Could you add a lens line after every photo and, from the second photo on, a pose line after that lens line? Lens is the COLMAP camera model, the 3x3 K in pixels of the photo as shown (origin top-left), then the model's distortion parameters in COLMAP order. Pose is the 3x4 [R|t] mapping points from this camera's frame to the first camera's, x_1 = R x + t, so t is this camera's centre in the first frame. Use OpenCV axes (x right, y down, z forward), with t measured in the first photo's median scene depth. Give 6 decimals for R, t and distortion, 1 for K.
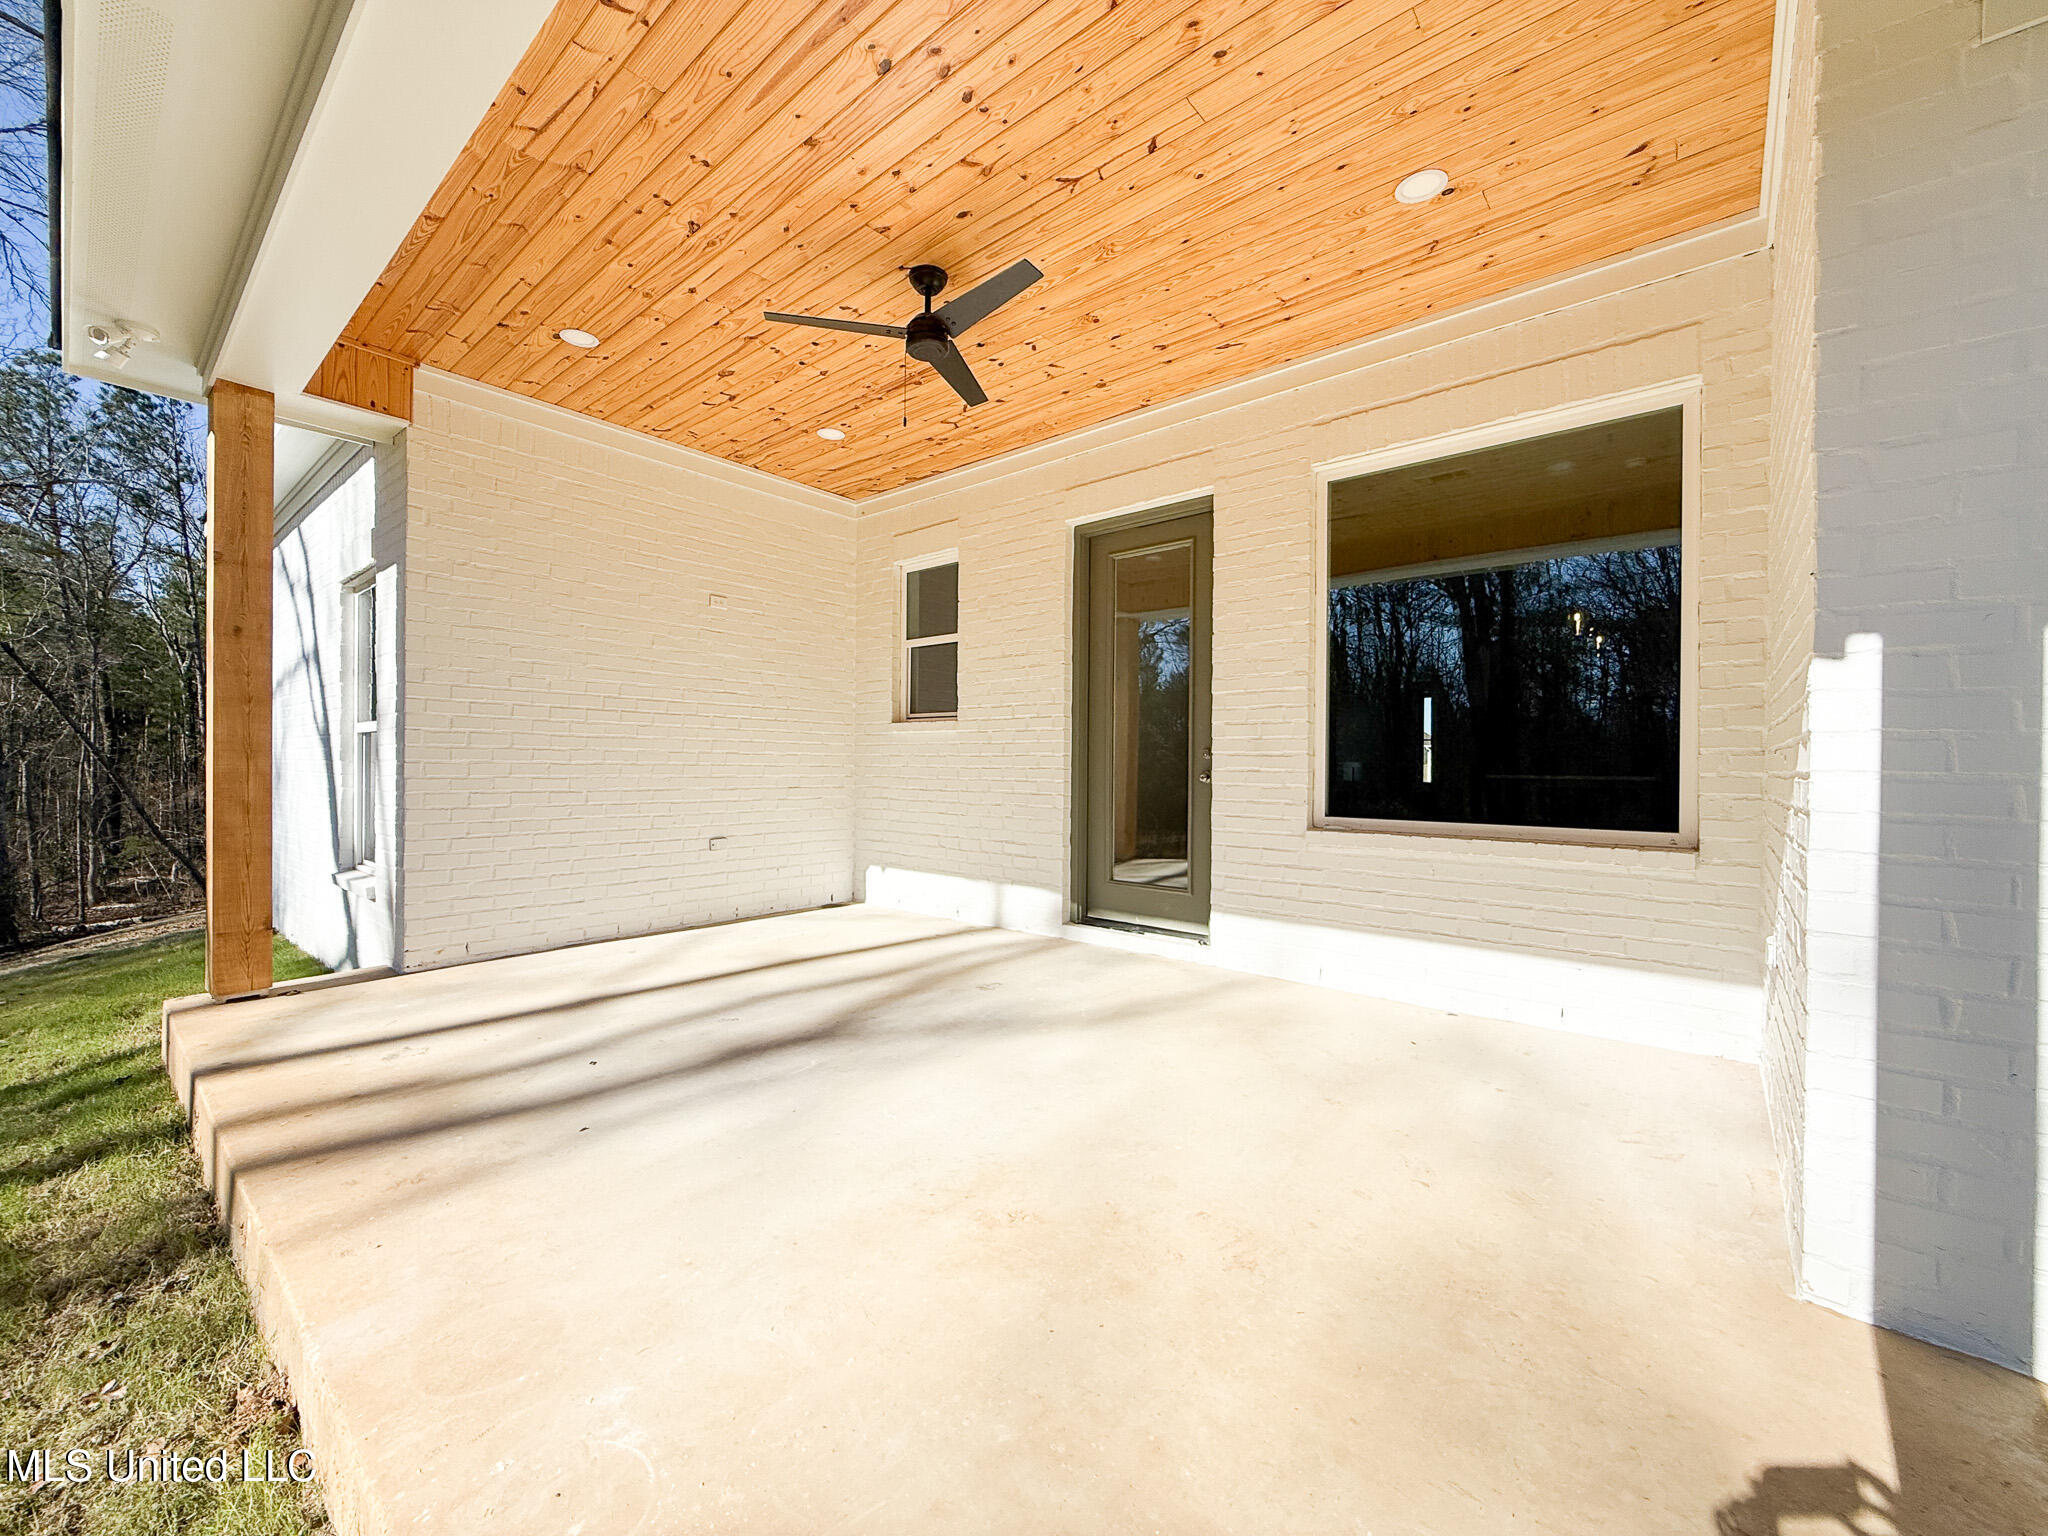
lens RADIAL K [[813.0, 0, 1022.2], [0, 813.0, 769.8], [0, 0, 1]] dist [0.000407, -0.001083]
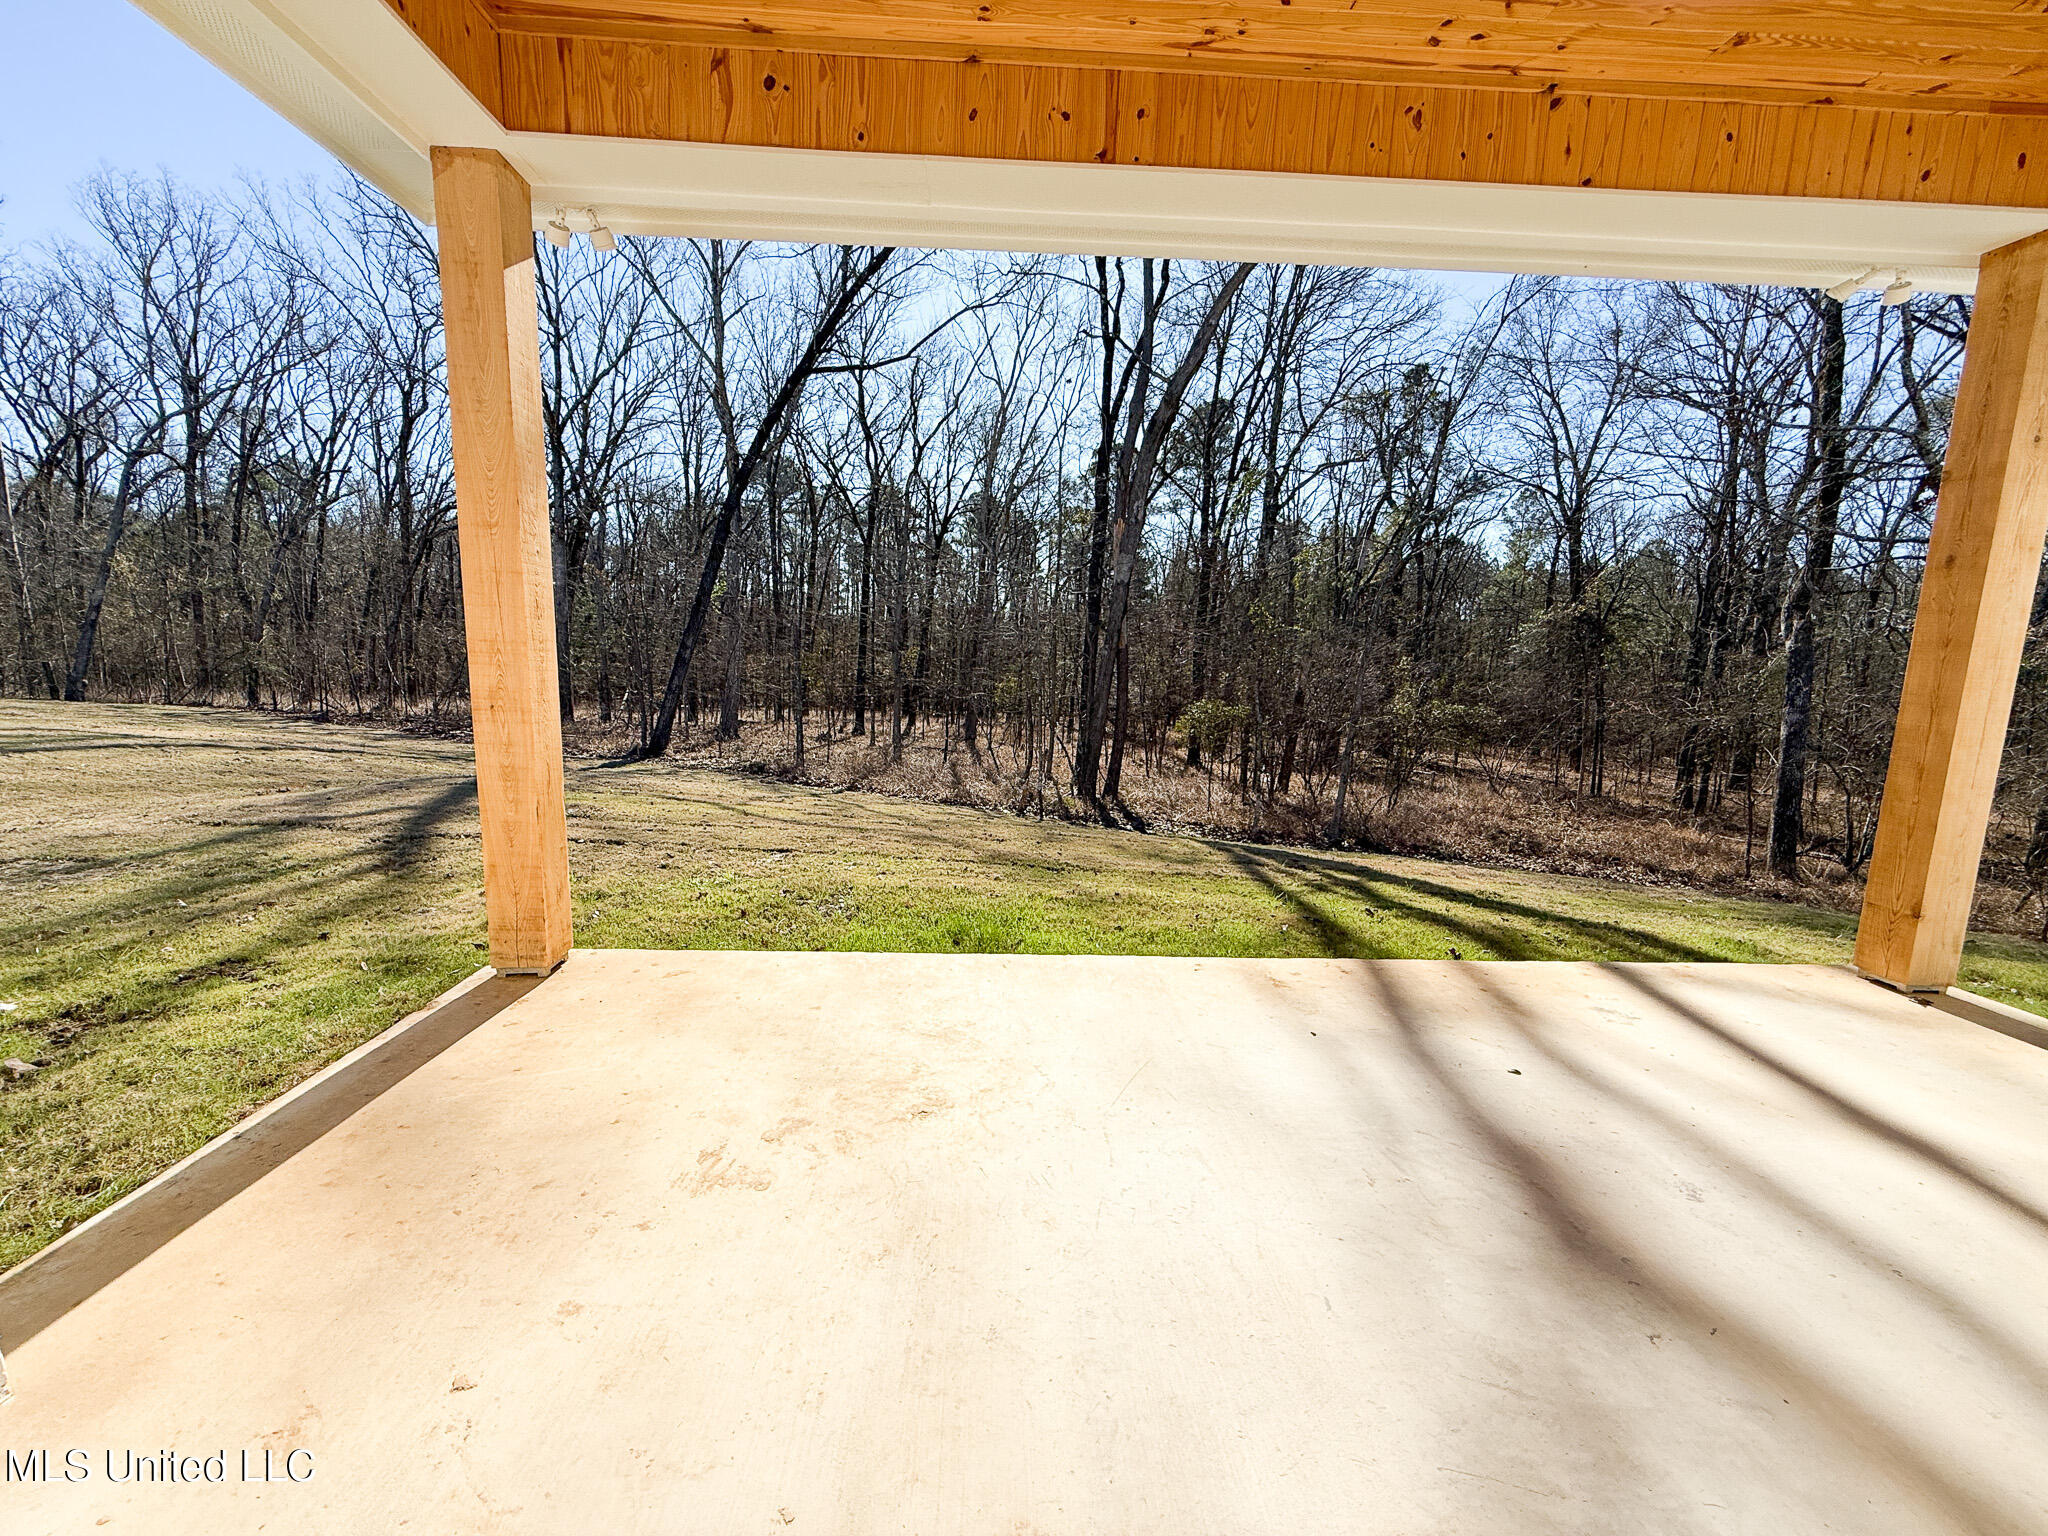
lens RADIAL K [[813.0, 0, 1020.3], [0, 813.0, 773.9], [0, 0, 1]] dist [0.000407, -0.001083]
pose [[-0.744015, 0.062182, -0.665264, 0.304418], [-0.046062, 0.988518, 0.143911, -0.027304], [0.666574, 0.137715, -0.732608, 0.951265]]
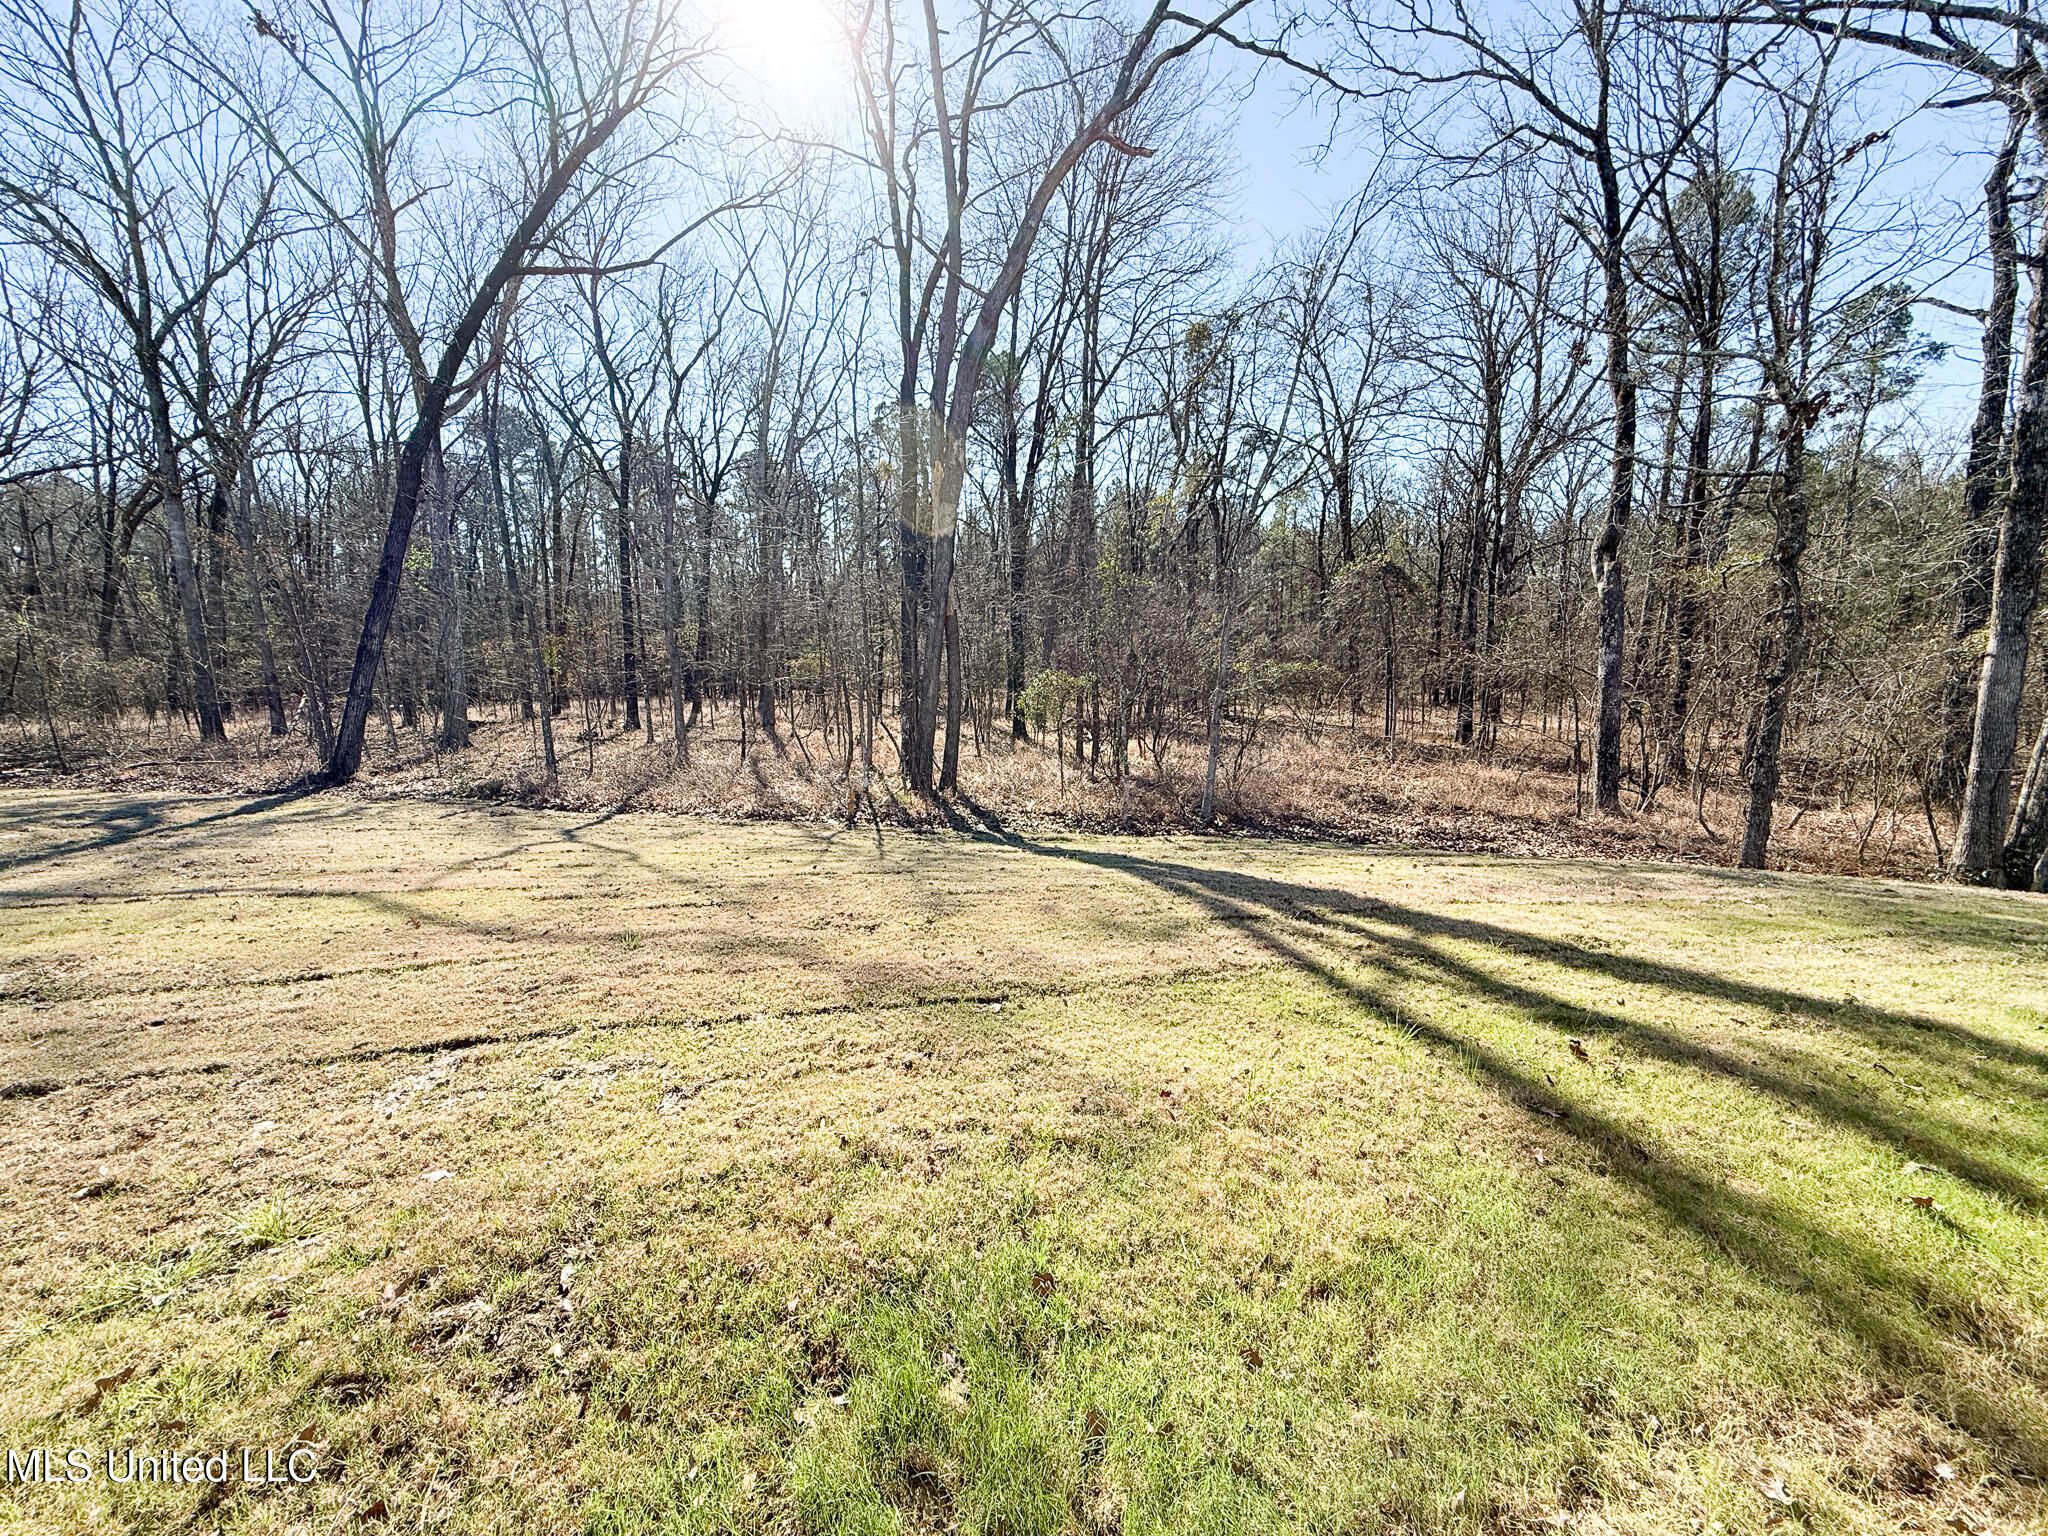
lens RADIAL K [[813.0, 0, 1018.1], [0, 813.0, 769.8], [0, 0, 1]] dist [0.000407, -0.001083]
pose [[-0.558165, 0.139234, -0.817964, 0.226688], [-0.004956, 0.985243, 0.171090, -0.028136], [0.829715, 0.099550, -0.549238, 0.835803]]
